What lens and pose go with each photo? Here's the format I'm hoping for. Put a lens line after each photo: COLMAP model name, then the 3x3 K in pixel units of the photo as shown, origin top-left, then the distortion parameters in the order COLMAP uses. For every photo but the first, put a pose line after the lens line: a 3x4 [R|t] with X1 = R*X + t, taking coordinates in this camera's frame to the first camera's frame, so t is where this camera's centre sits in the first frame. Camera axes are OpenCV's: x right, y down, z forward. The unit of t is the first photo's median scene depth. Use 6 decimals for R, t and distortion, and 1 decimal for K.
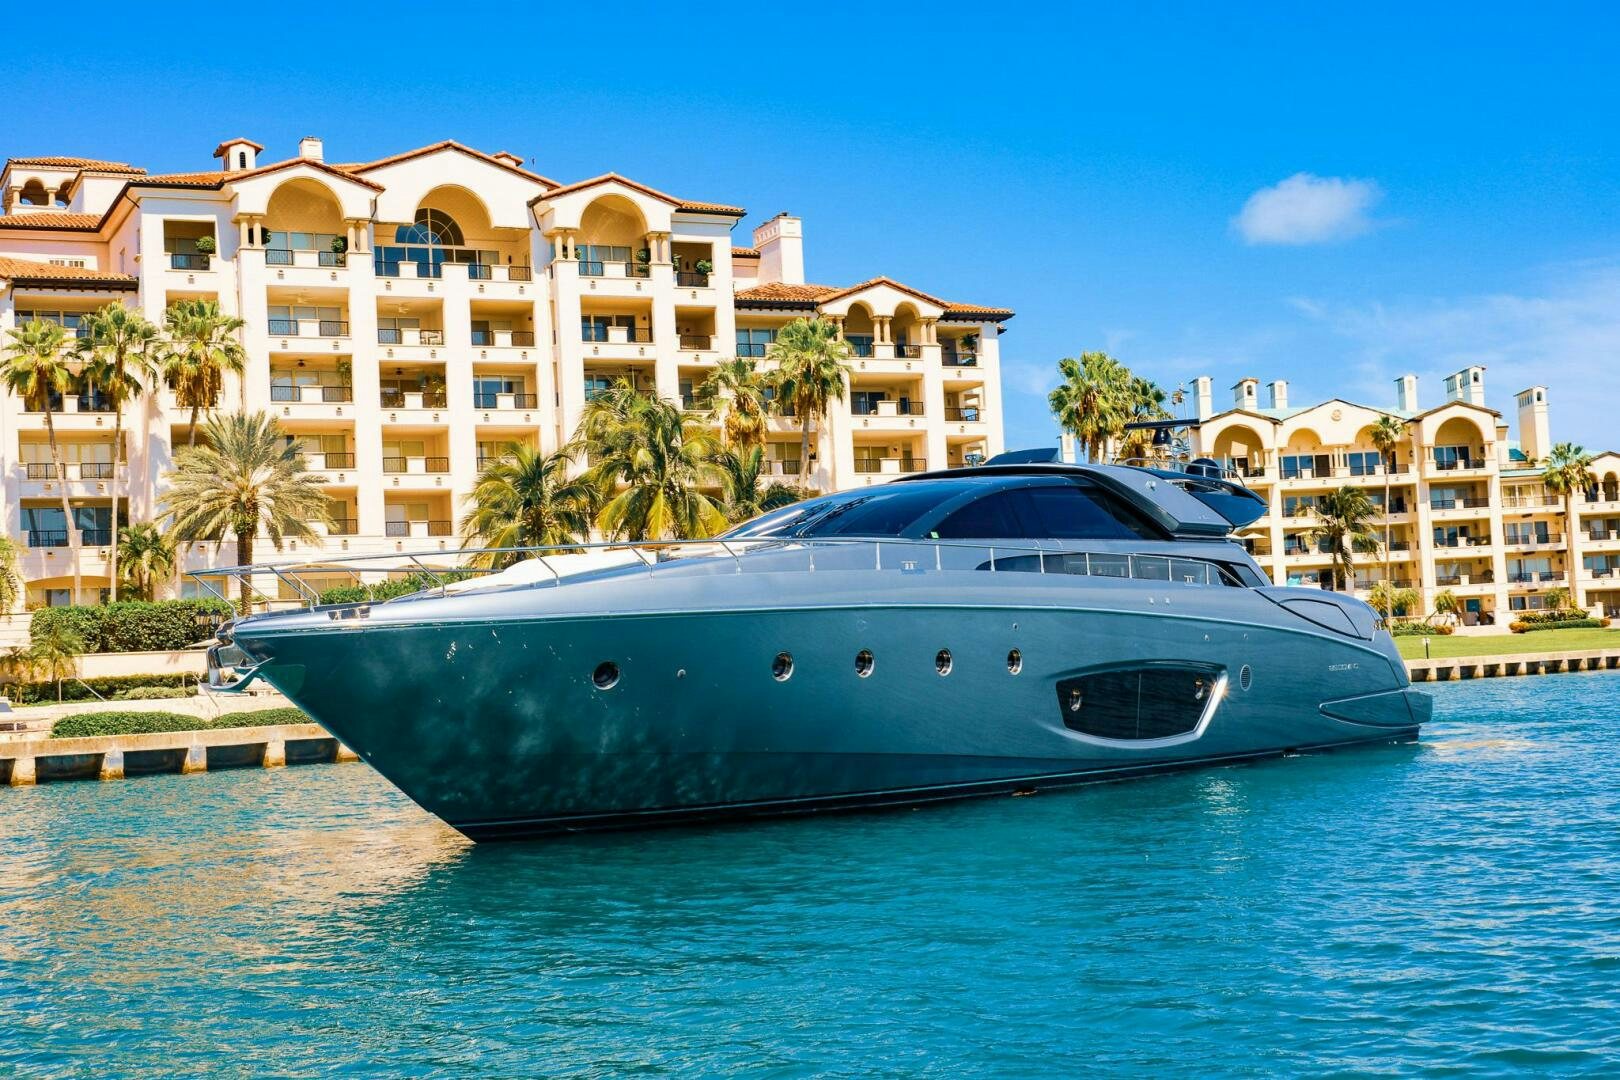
lens RADIAL K [[2204.9, 0, 802.4], [0, 2204.9, 575.4], [0, 0, 1]] dist [0.005991, 0.000000]
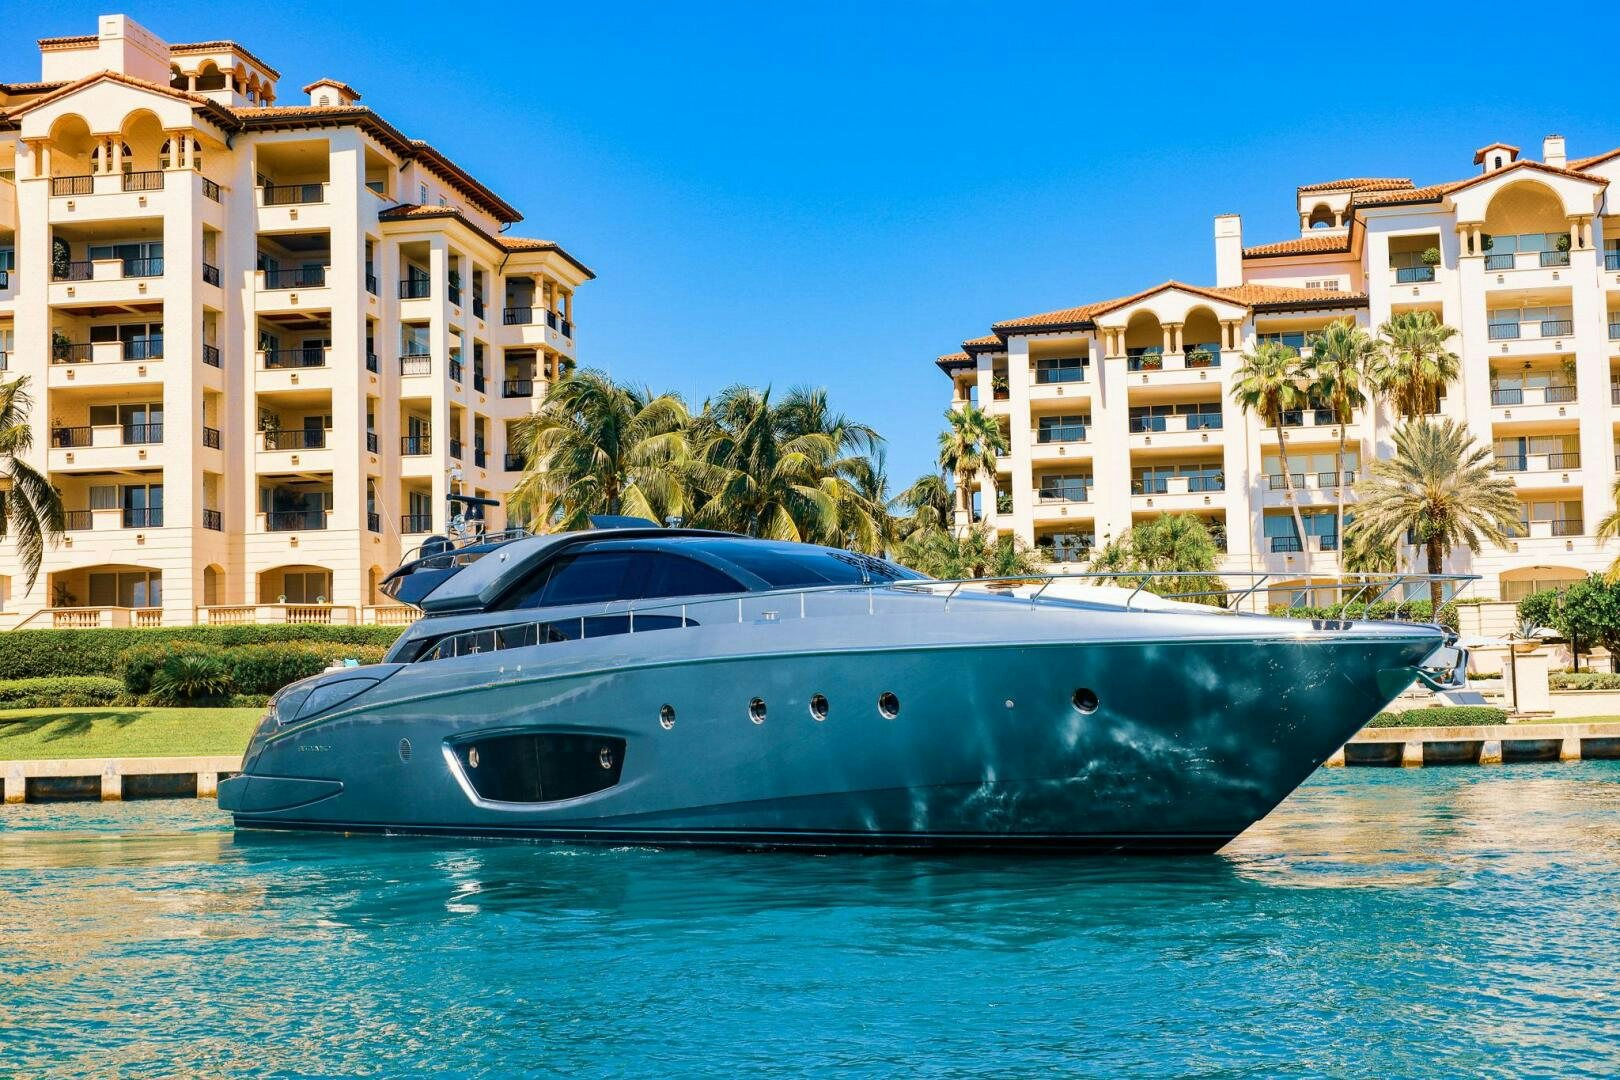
lens RADIAL K [[2204.9, 0, 803.5], [0, 2204.9, 541.0], [0, 0, 1]] dist [0.005991, 0.000000]
pose [[0.791572, -0.015958, -0.610868, 0.126663], [0.009876, 0.999862, -0.013323, -0.006317], [0.610996, 0.004514, 0.791621, 0.006249]]
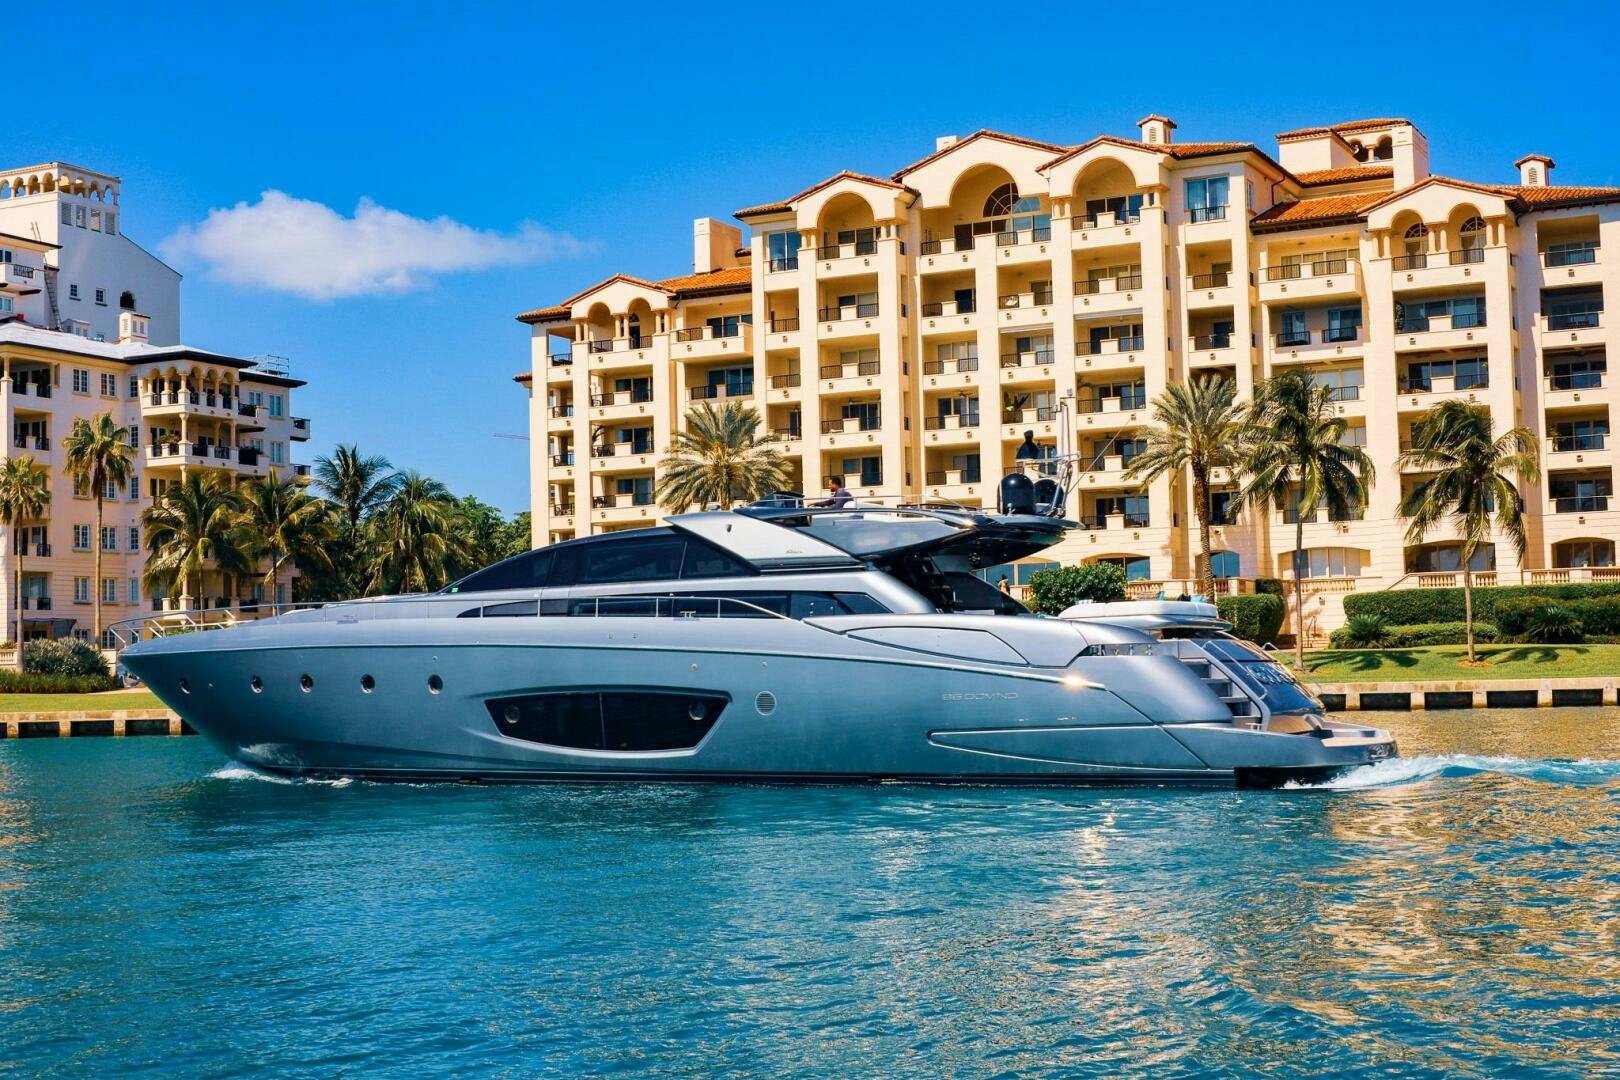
lens RADIAL K [[2204.9, 0, 807.6], [0, 2204.9, 536.5], [0, 0, 1]] dist [0.005991, 0.000000]
pose [[0.567795, -0.015507, -0.823024, 0.156096], [0.030667, 0.999527, 0.002325, -0.024951], [0.822599, -0.026560, 0.568002, -0.391894]]
